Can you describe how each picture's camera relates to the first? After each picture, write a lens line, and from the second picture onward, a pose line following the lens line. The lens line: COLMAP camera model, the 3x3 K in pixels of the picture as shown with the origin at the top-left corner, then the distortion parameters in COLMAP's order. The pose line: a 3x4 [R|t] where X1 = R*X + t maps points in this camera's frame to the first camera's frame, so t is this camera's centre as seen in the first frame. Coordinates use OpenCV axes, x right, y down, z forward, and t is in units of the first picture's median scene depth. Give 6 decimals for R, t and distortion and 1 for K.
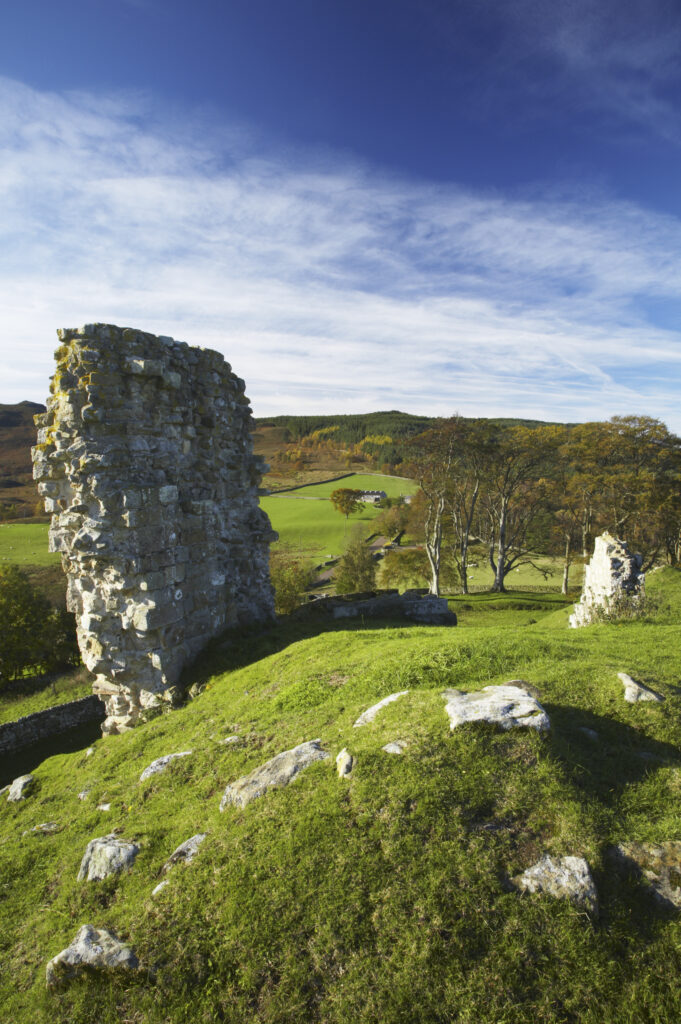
lens RADIAL K [[689.2, 0, 334.0], [0, 689.2, 510.2], [0, 0, 1]] dist [-0.125452, 0.060274]
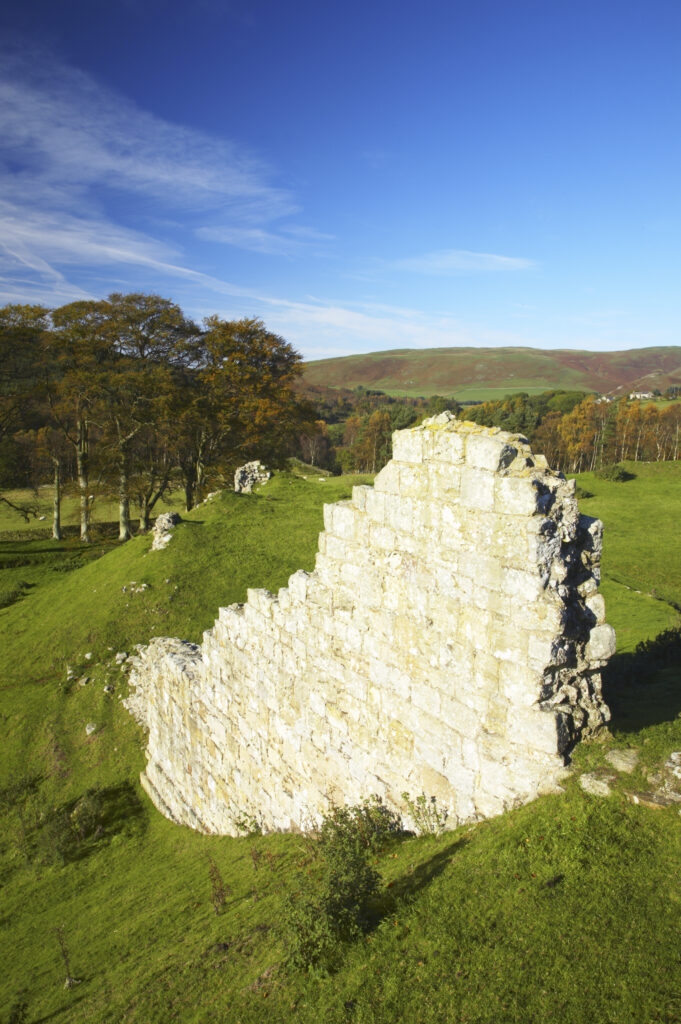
lens RADIAL K [[803.2, 0, 334.9], [0, 803.2, 513.2], [0, 0, 1]] dist [-0.074423, 0.061049]
pose [[0.759388, -0.098823, 0.643089, 0.111782], [0.033278, 0.993004, 0.113298, 0.057667], [-0.649786, -0.064637, 0.757364, 1.165603]]
